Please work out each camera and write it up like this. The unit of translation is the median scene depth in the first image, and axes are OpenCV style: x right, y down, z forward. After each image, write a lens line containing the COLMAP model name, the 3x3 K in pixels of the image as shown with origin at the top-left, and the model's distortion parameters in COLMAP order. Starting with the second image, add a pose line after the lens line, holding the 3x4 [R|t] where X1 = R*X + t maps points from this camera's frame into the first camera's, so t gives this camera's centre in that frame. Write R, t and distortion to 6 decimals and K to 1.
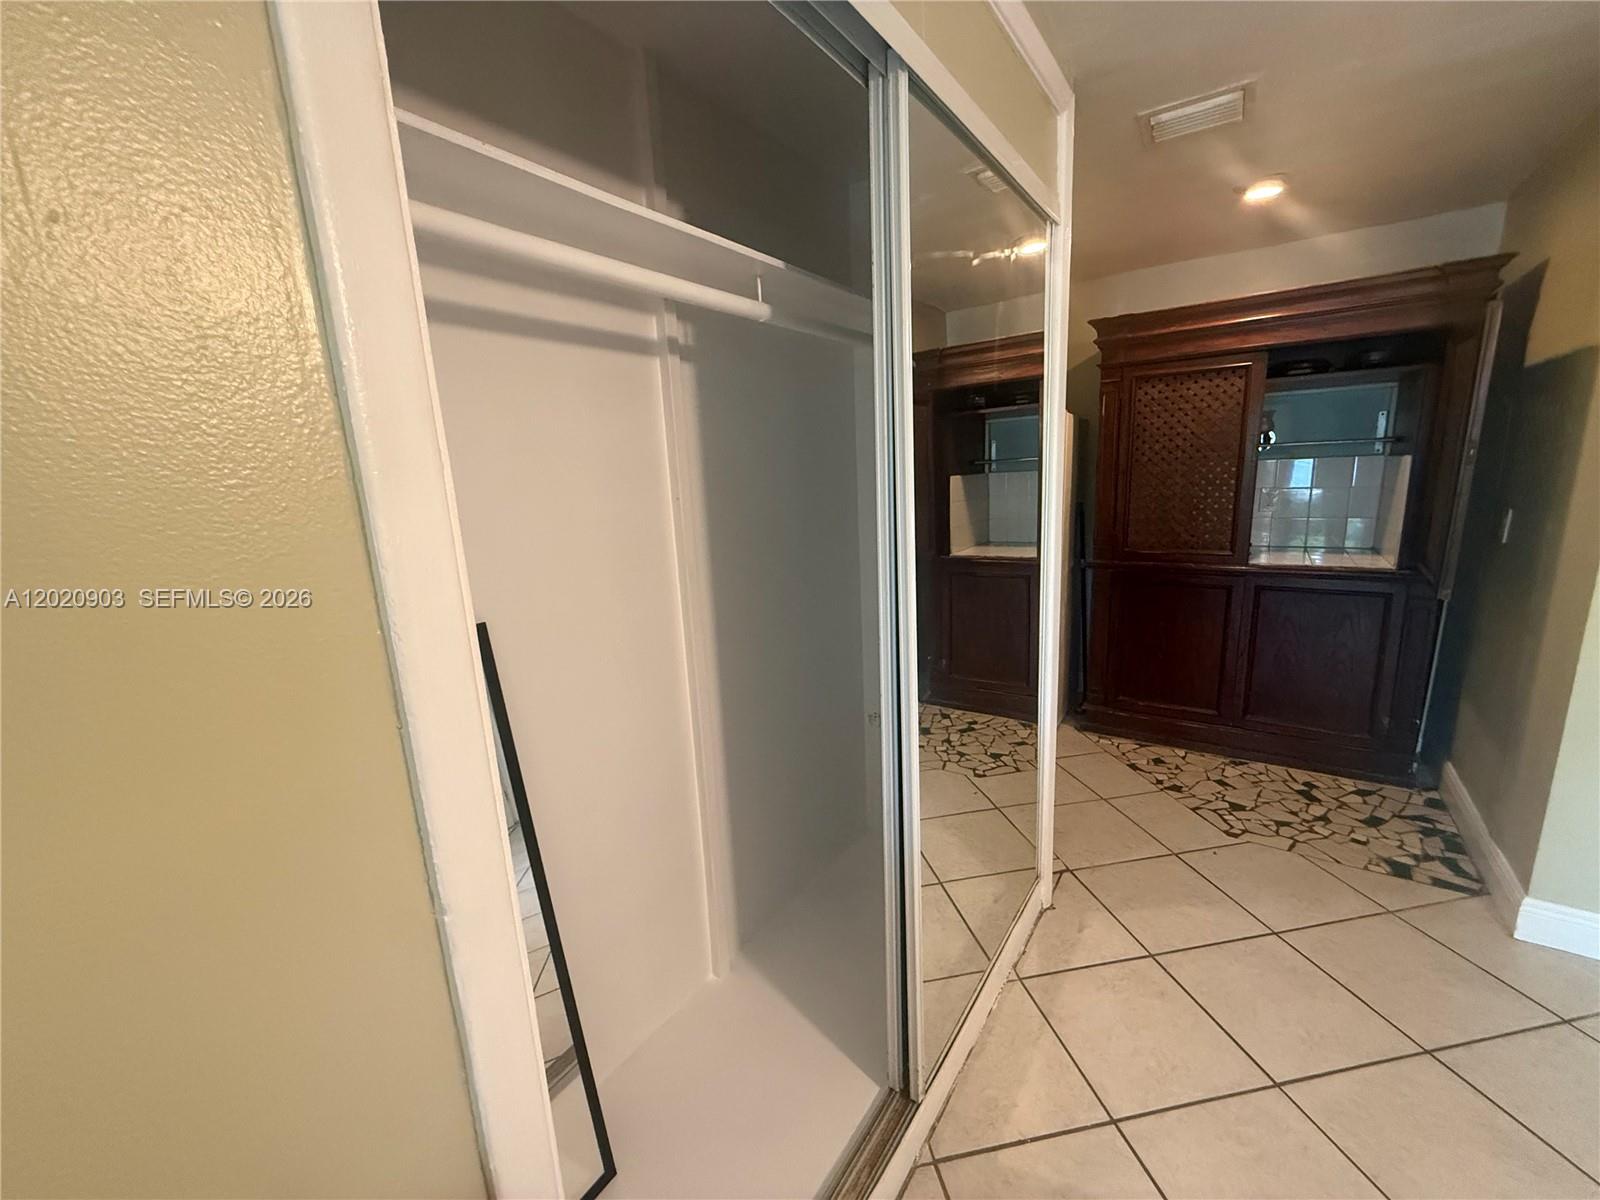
lens RADIAL K [[633.9, 0, 800.0], [0, 633.9, 600.0], [0, 0, 1]] dist [-0.000686, -0.000488]
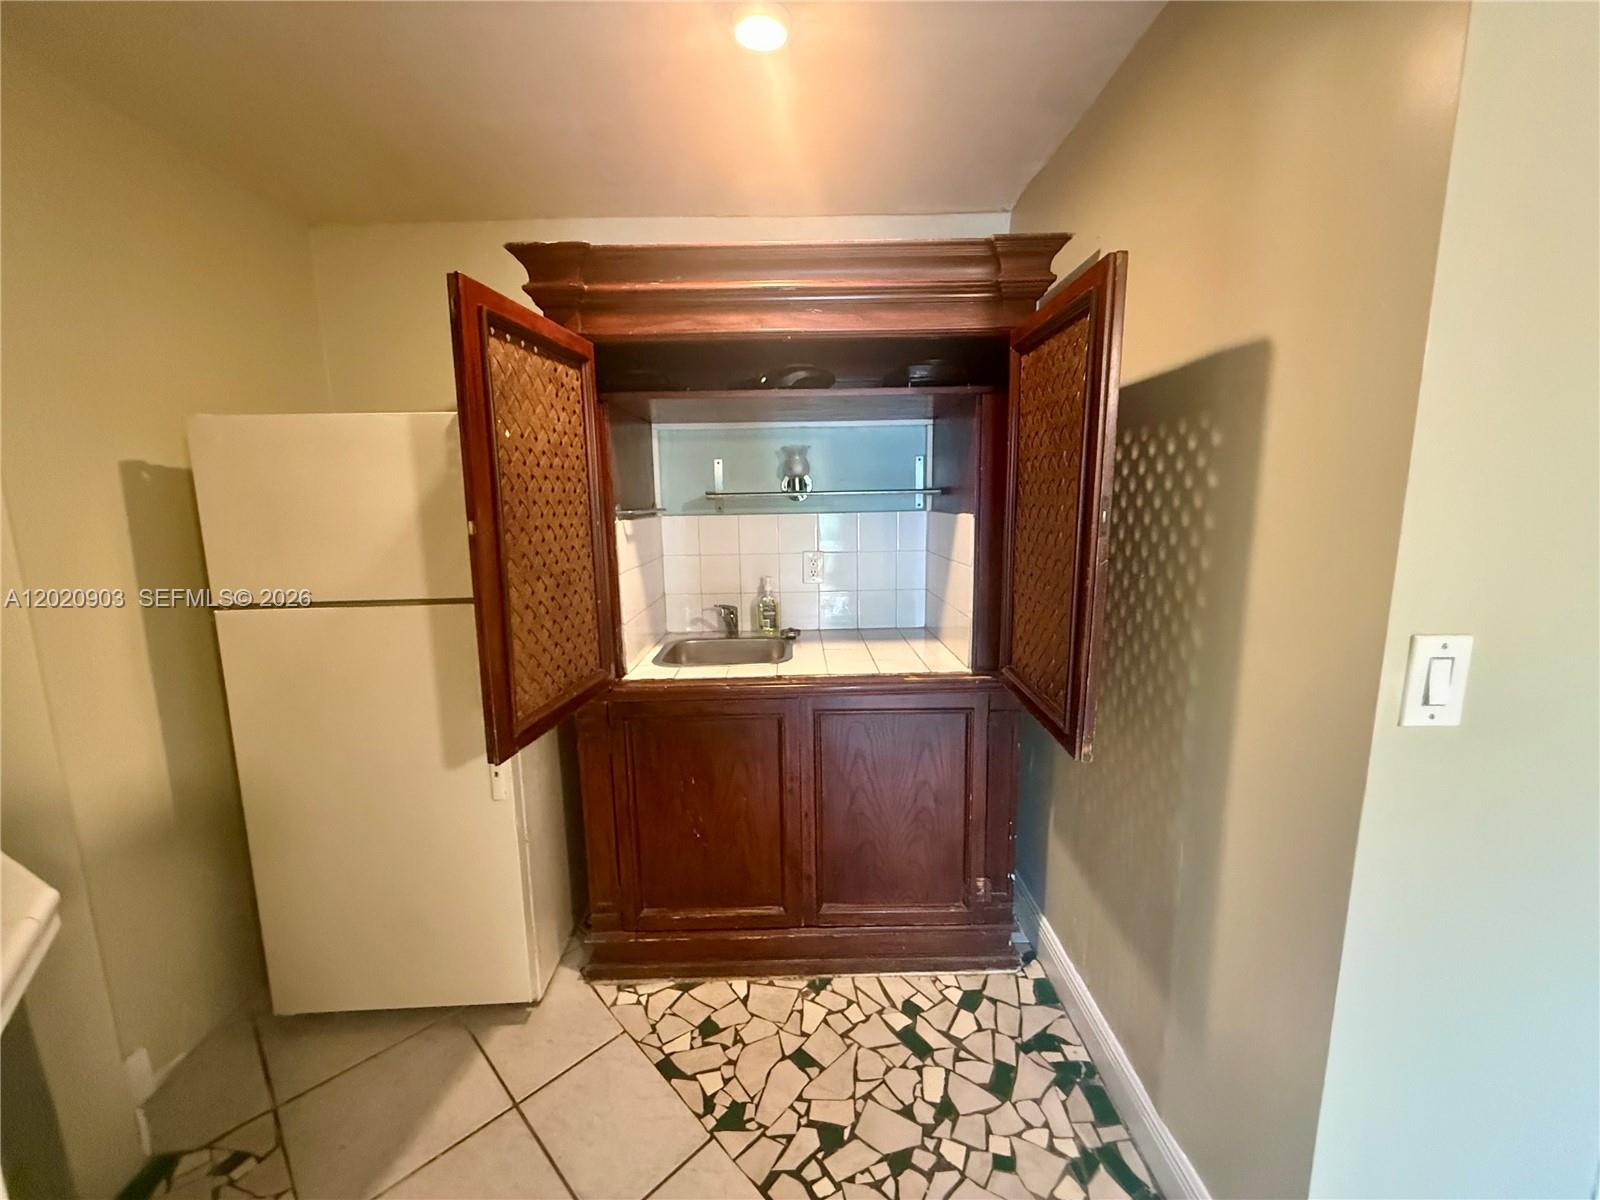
lens RADIAL K [[638.9, 0, 796.2], [0, 638.9, 601.4], [0, 0, 1]] dist [-0.000678, -0.000381]
pose [[0.810305, -0.063151, 0.582595, 0.343411], [0.098548, 0.994702, -0.029245, -0.116833], [-0.577662, 0.081111, 0.812236, 0.488316]]
